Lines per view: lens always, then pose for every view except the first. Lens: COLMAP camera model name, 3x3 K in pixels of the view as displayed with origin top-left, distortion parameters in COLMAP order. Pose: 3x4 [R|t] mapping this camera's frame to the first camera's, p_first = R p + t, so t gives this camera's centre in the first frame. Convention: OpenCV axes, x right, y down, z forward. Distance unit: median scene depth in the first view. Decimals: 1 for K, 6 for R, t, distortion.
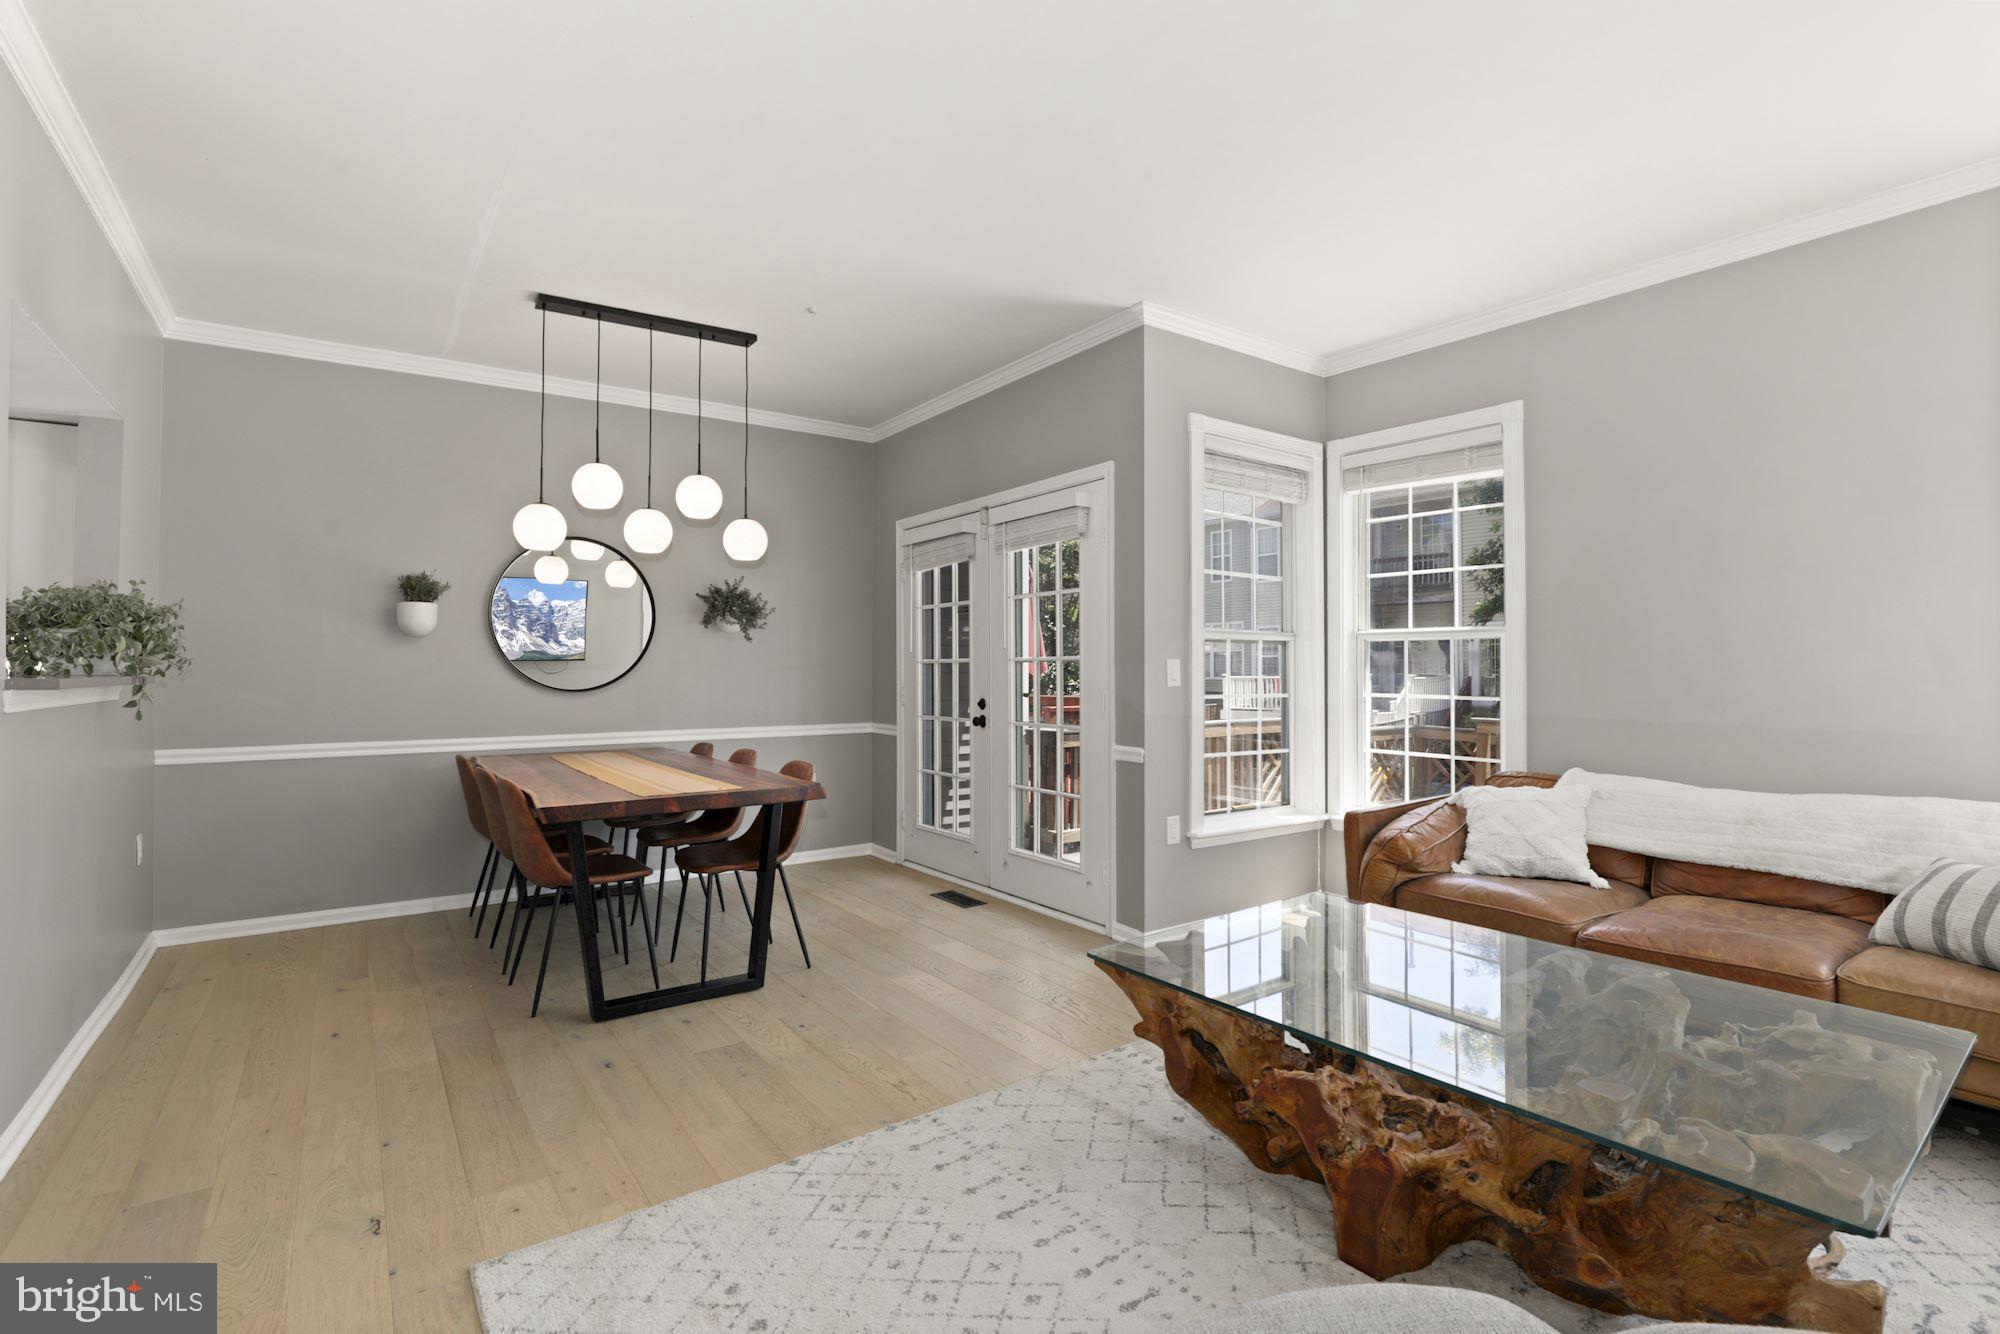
lens RADIAL K [[917.3, 0, 1000.0], [0, 917.3, 674.6], [0, 0, 1]] dist [0.000046, -0.000046]
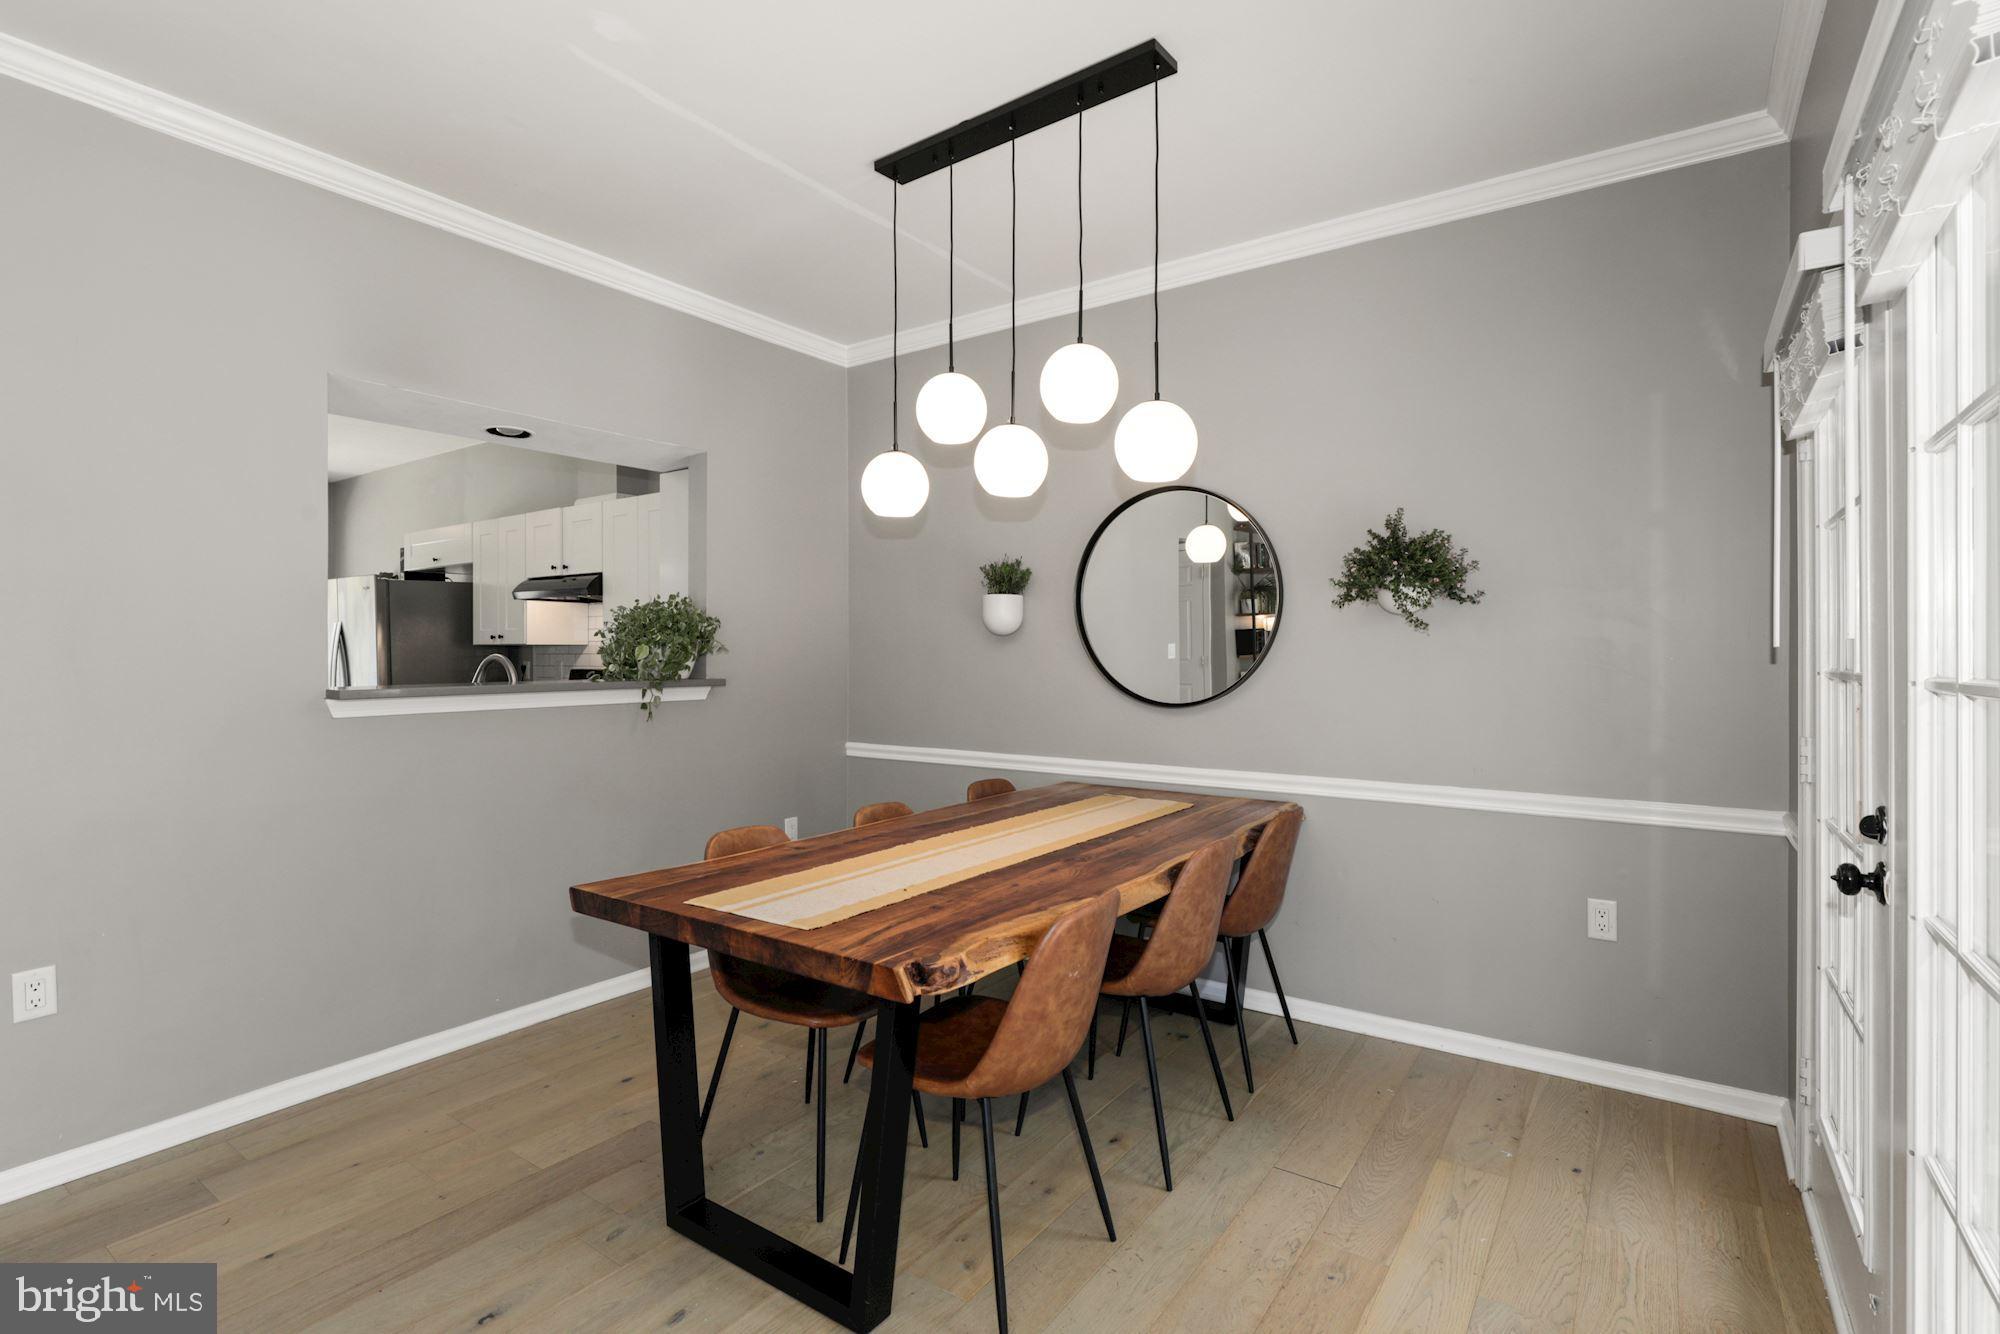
lens RADIAL K [[943.4, 0, 1017.7], [0, 943.4, 646.6], [0, 0, 1]] dist [-0.000419, -0.000355]
pose [[0.338443, -0.004283, -0.940977, 0.226214], [-0.006083, 0.999959, -0.006740, -0.027156], [0.940967, 0.008005, 0.338403, 0.804508]]
